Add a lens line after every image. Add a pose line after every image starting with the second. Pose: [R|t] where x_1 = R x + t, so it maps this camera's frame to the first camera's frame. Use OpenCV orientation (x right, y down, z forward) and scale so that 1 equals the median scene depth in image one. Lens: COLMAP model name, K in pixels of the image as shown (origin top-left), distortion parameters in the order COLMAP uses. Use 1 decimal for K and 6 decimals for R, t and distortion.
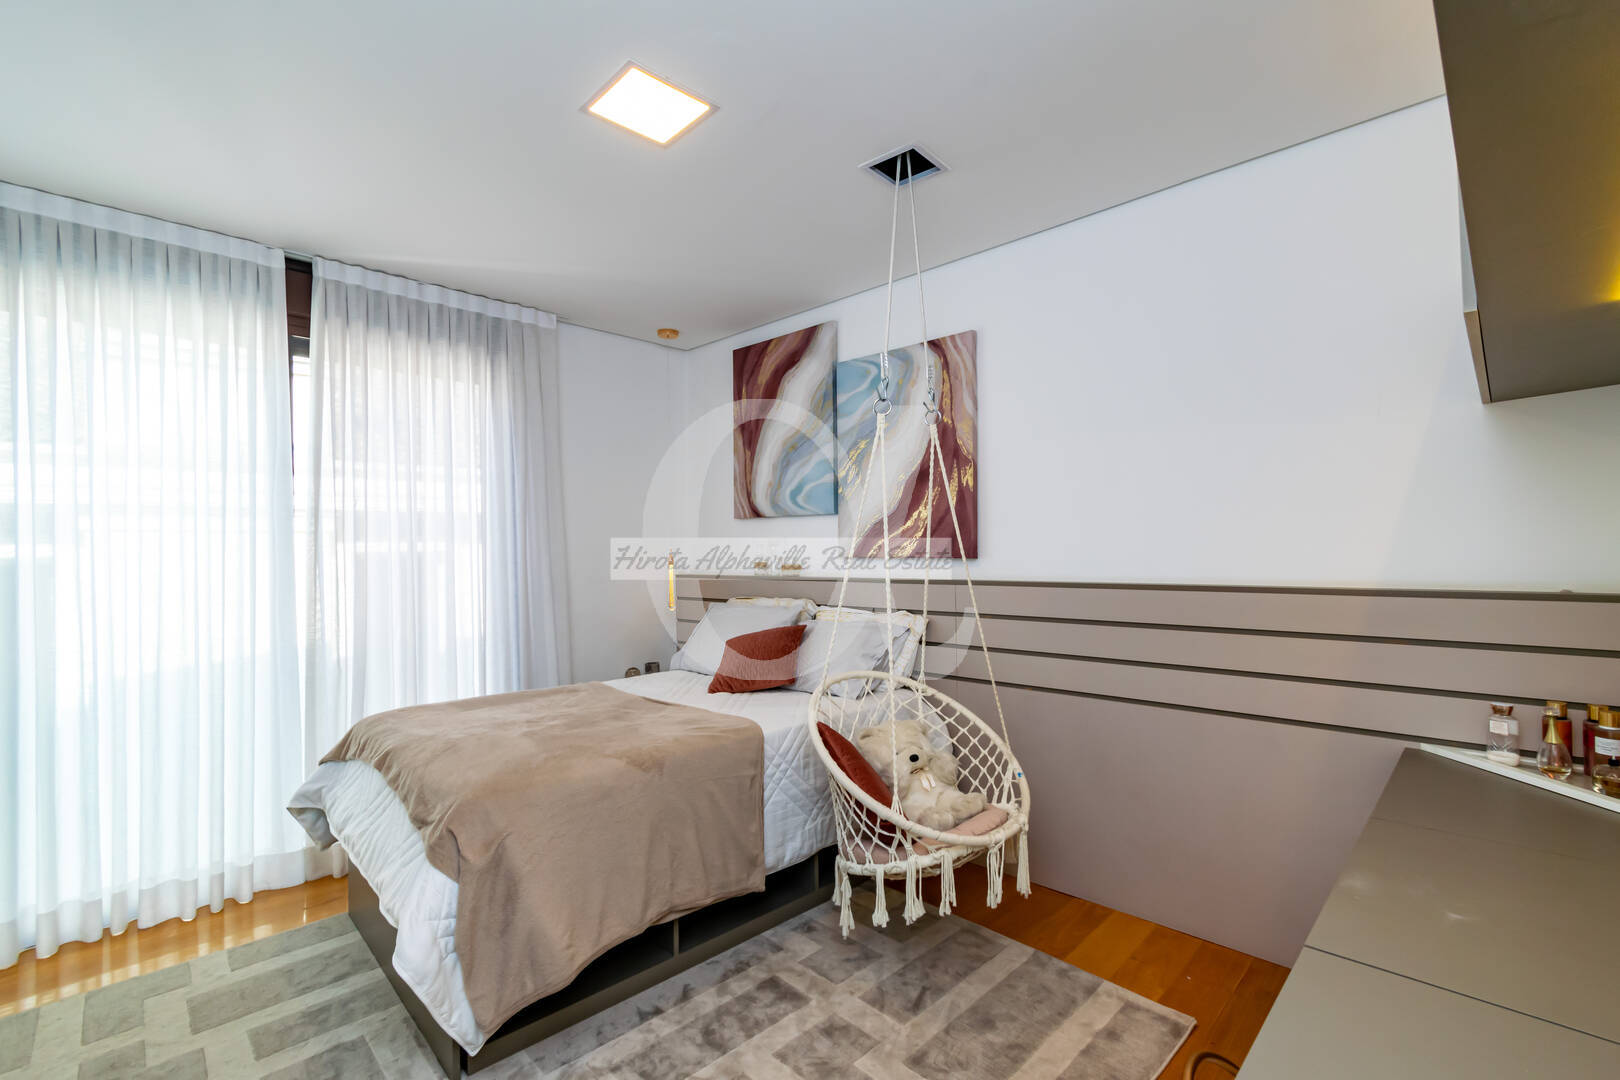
lens RADIAL K [[739.4, 0, 803.8], [0, 739.4, 552.5], [0, 0, 1]] dist [0.000388, -0.000100]
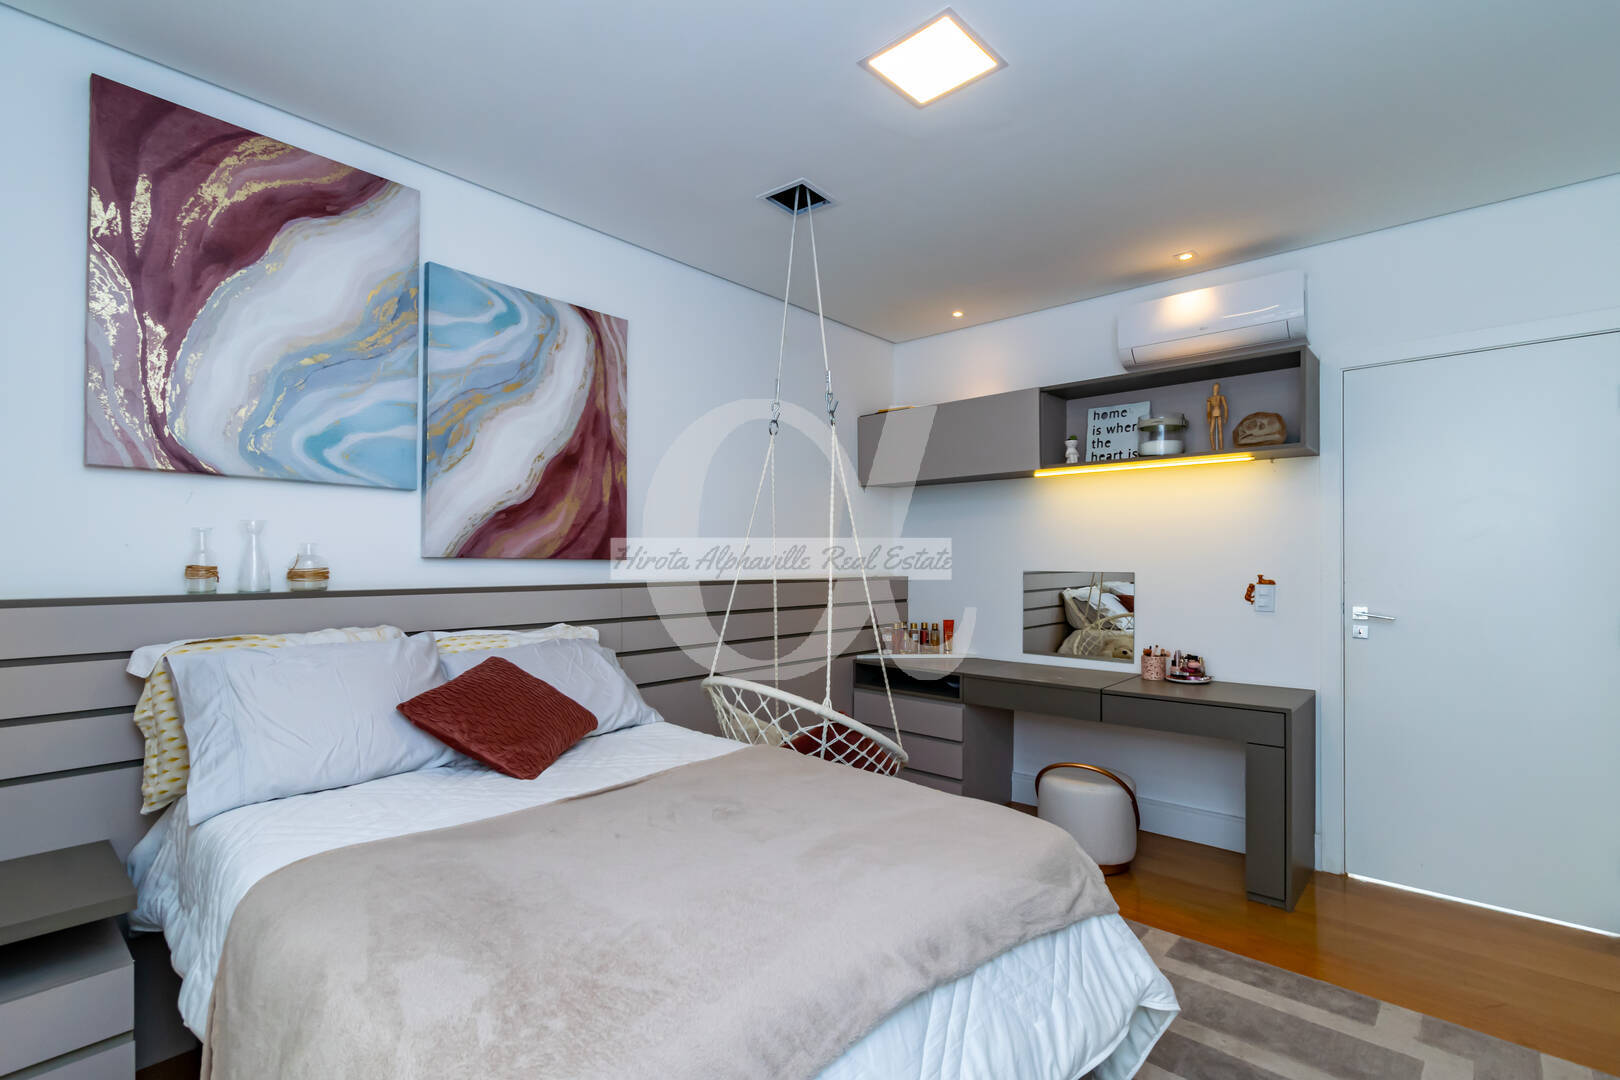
lens RADIAL K [[739.4, 0, 803.8], [0, 739.4, 552.5], [0, 0, 1]] dist [0.000388, -0.000100]
pose [[-0.050829, 0.017562, 0.998553, -0.704005], [-0.003138, 0.999838, -0.017744, 0.014322], [-0.998702, -0.004036, -0.050766, 0.788917]]
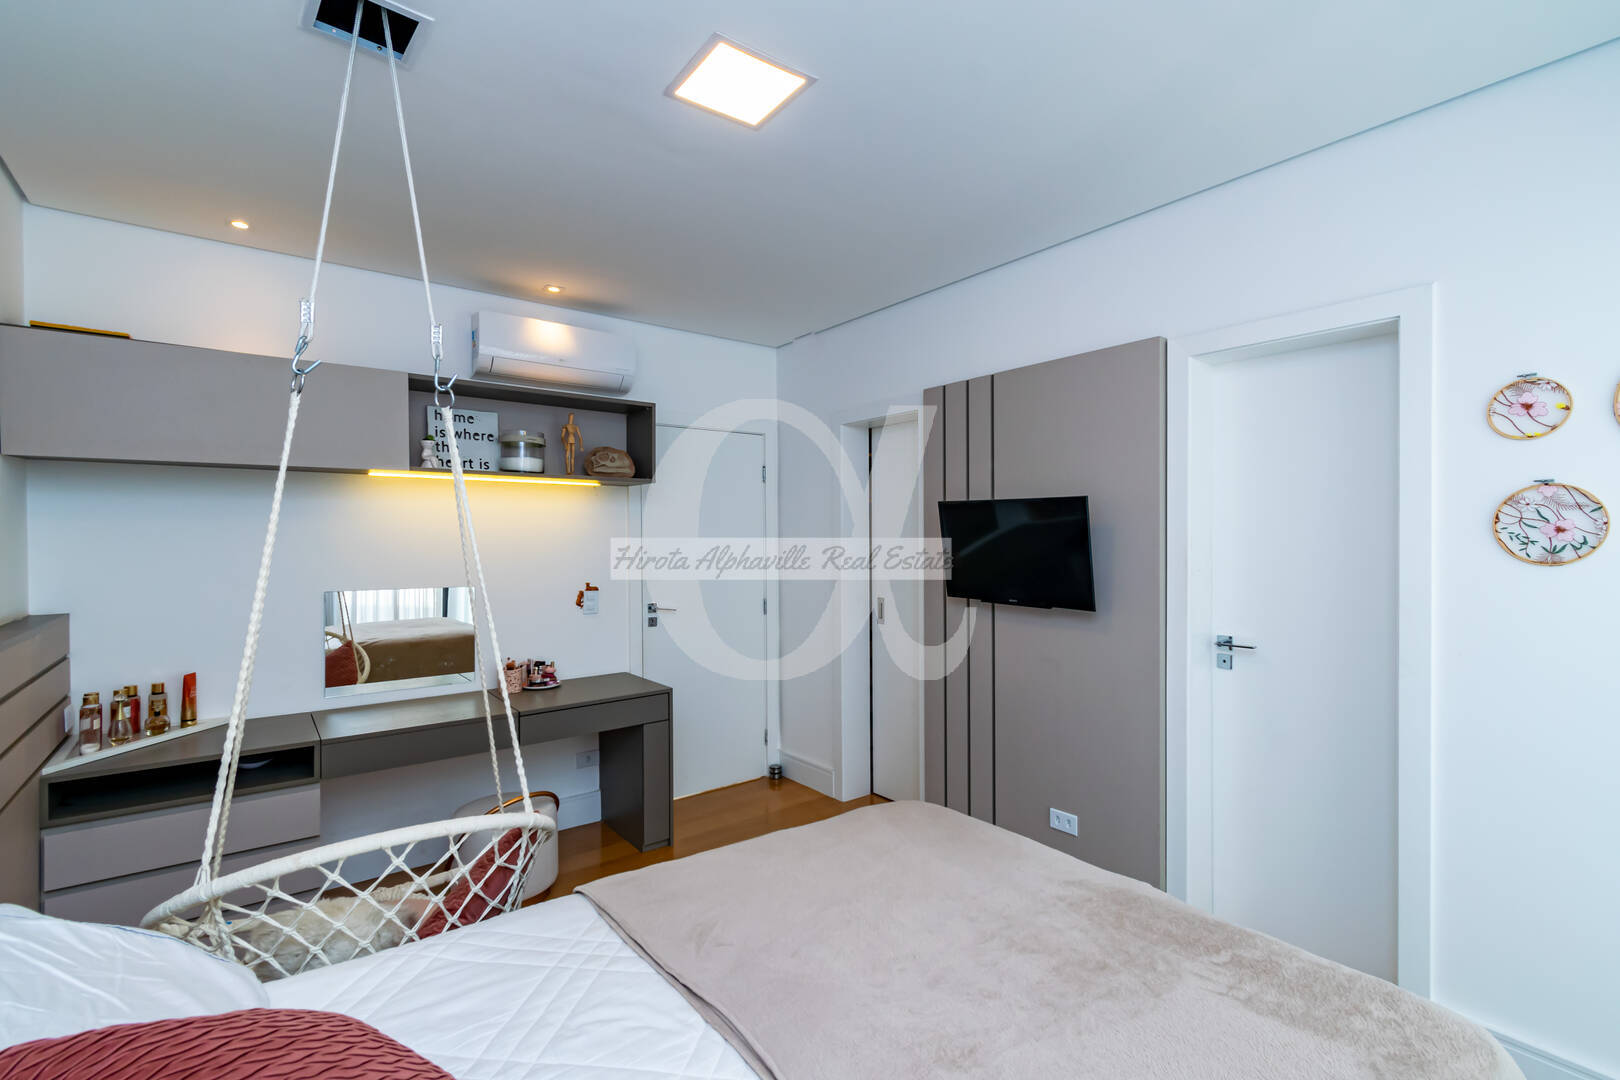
lens RADIAL K [[724.5, 0, 808.8], [0, 724.5, 539.5], [0, 0, 1]] dist [-0.003204, 0.000798]
pose [[-0.991909, 0.009013, 0.126631, -0.249405], [0.009510, 0.999949, 0.003317, -0.041865], [-0.126595, 0.004495, -0.991944, 1.199053]]
